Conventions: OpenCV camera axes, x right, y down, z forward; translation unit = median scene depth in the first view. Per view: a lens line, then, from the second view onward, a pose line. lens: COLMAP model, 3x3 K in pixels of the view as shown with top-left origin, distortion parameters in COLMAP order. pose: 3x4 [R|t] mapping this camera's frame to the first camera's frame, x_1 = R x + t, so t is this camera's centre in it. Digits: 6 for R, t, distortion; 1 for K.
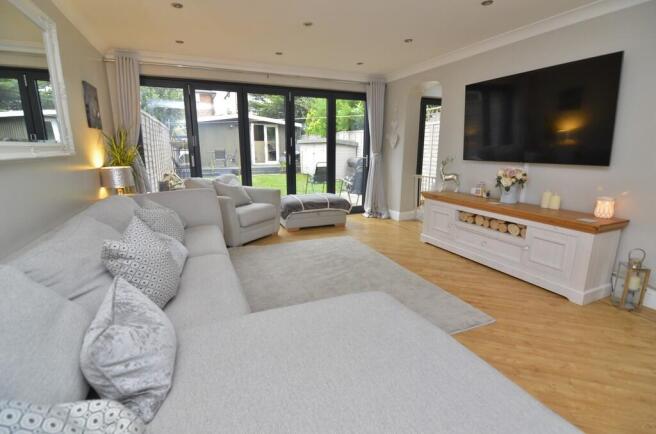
lens RADIAL K [[320.4, 0, 328.7], [0, 320.4, 221.1], [0, 0, 1]] dist [0.003174, -0.000062]
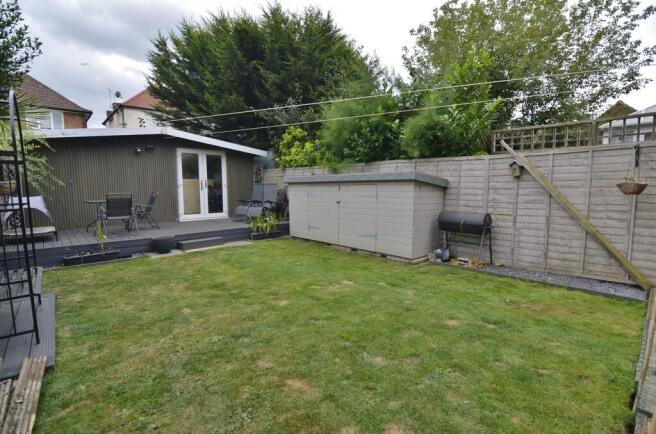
lens RADIAL K [[314.2, 0, 330.0], [0, 314.2, 218.9], [0, 0, 1]] dist [-0.024756, -0.000532]
pose [[0.940856, -0.037394, 0.336737, -0.378845], [0.080400, 0.990142, -0.114689, -0.212622], [-0.329129, 0.134980, 0.934588, 0.905320]]
